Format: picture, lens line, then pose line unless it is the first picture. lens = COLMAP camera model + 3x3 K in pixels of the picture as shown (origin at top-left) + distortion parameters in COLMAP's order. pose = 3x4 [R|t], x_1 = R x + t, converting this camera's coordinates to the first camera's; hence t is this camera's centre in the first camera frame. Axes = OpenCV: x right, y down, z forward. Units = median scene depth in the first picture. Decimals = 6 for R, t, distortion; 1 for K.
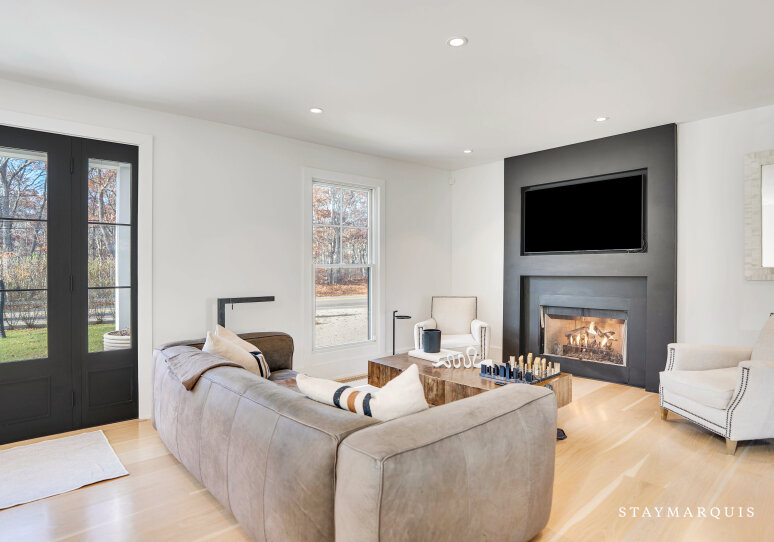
lens RADIAL K [[443.1, 0, 387.0], [0, 443.1, 271.0], [0, 0, 1]] dist [-0.034181, -0.001053]
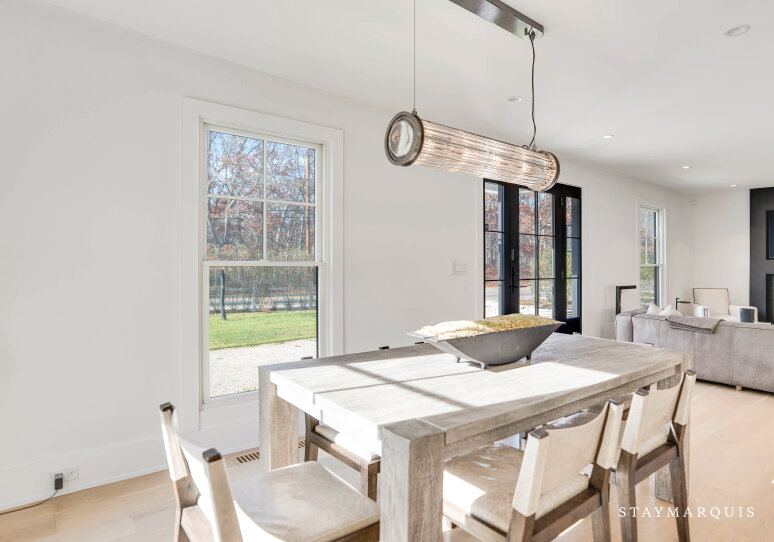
lens RADIAL K [[453.6, 0, 433.5], [0, 453.6, 261.8], [0, 0, 1]] dist [-0.023615, 0.000073]
pose [[0.999581, 0.017571, -0.023019, -0.769631], [-0.017761, 0.999810, -0.008057, 0.001664], [0.022873, 0.008462, 0.999703, -0.463261]]
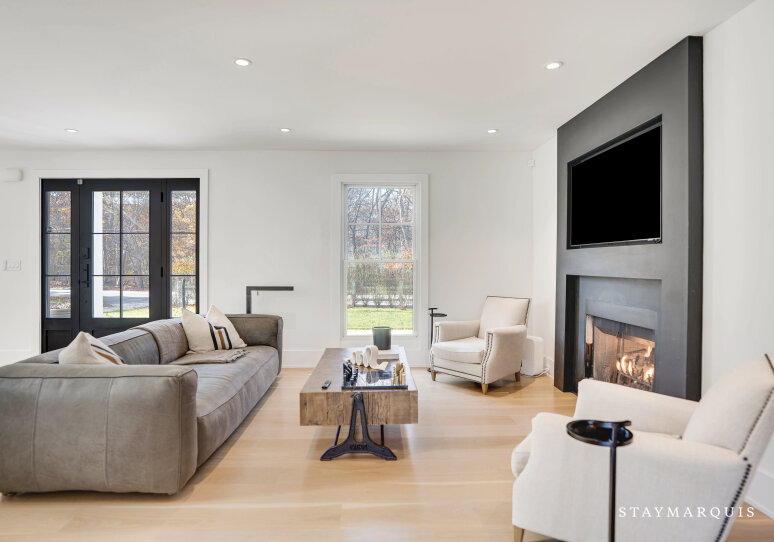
lens RADIAL K [[443.1, 0, 387.0], [0, 443.1, 271.0], [0, 0, 1]] dist [-0.034181, -0.001053]
pose [[0.767198, 0.018219, -0.641151, 0.607764], [-0.009850, 0.999813, 0.016625, -0.006775], [0.641334, -0.006439, 0.767234, 0.202087]]
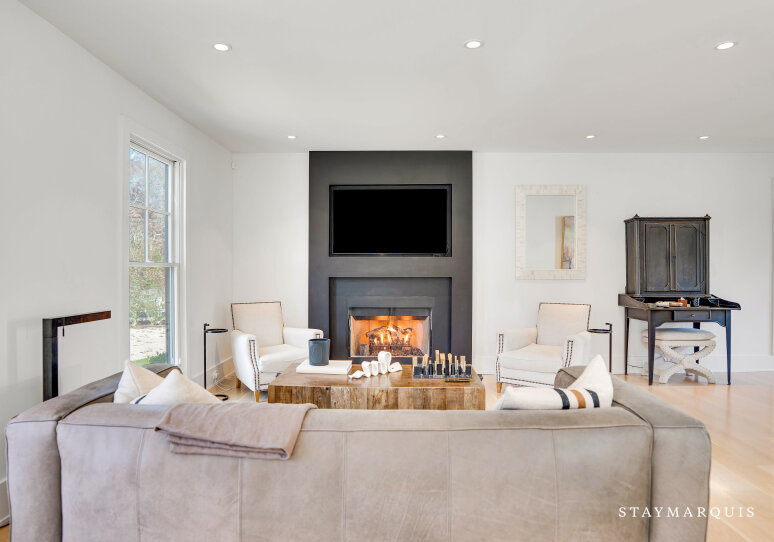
lens RADIAL K [[493.0, 0, 387.0], [0, 493.0, 271.0], [0, 0, 1]] dist [-0.024836, -0.000348]
pose [[0.690342, 0.004886, 0.723466, -0.414954], [-0.001108, 0.999983, -0.005696, 0.002851], [-0.723482, 0.003131, 0.690336, 0.189010]]
